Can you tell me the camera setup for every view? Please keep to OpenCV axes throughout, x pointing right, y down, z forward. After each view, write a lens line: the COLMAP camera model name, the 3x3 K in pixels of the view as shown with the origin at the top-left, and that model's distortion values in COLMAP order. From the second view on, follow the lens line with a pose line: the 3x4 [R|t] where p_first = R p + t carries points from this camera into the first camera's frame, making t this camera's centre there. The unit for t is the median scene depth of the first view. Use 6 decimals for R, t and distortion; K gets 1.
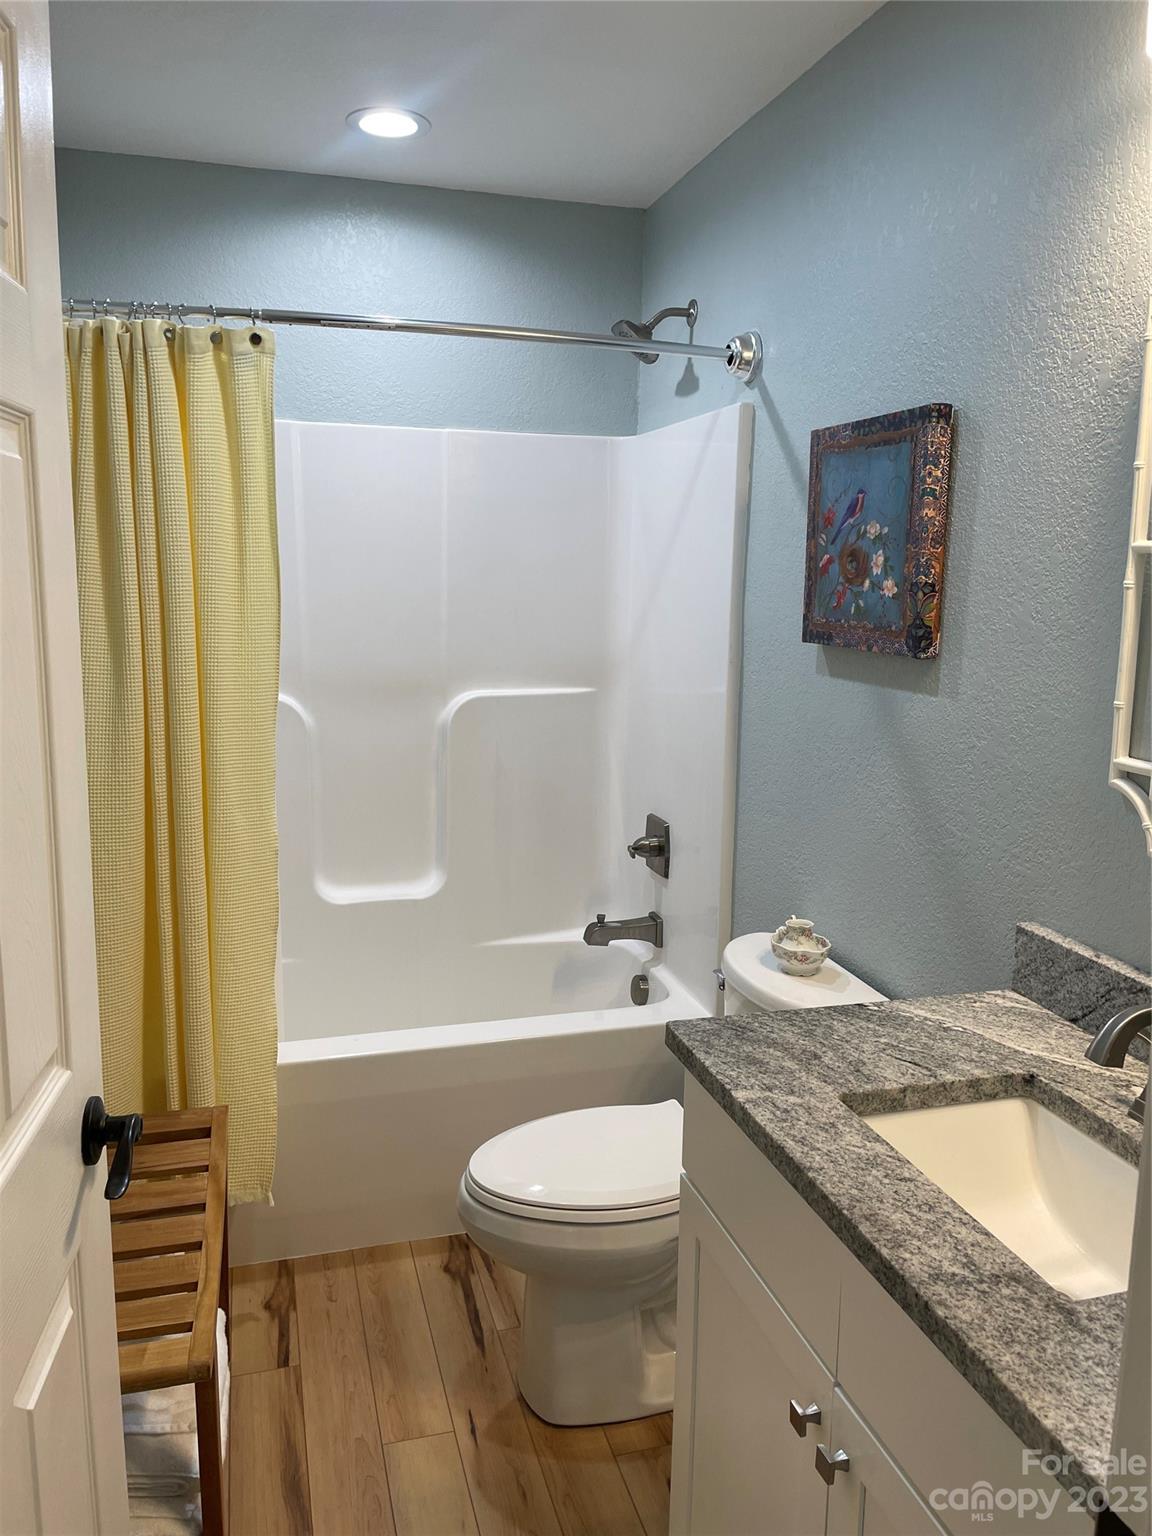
lens RADIAL K [[1145.6, 0, 579.3], [0, 1145.6, 761.6], [0, 0, 1]] dist [0.048399, -0.044355]
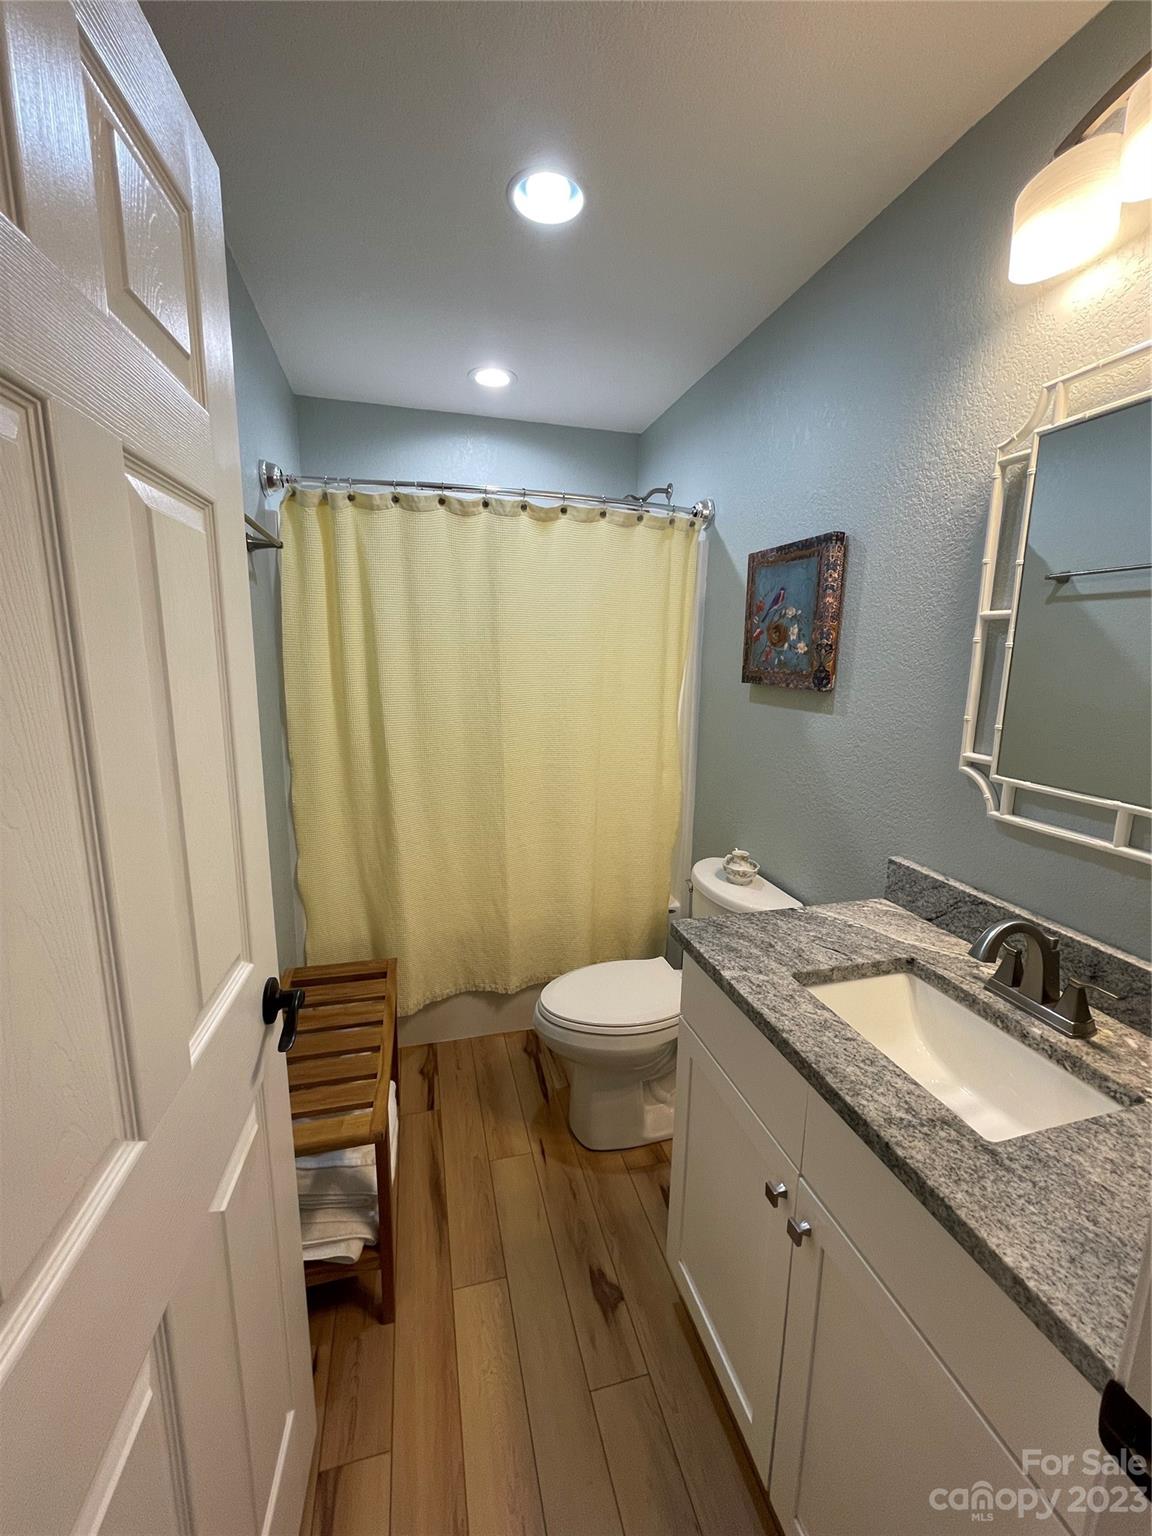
lens RADIAL K [[617.0, 0, 582.8], [0, 617.0, 765.5], [0, 0, 1]] dist [-0.000882, 0.000689]
pose [[0.999931, 0.003228, -0.011294, -0.029892], [-0.003042, 0.999861, 0.016392, 0.001347], [0.011345, -0.016357, 0.999802, 0.134447]]
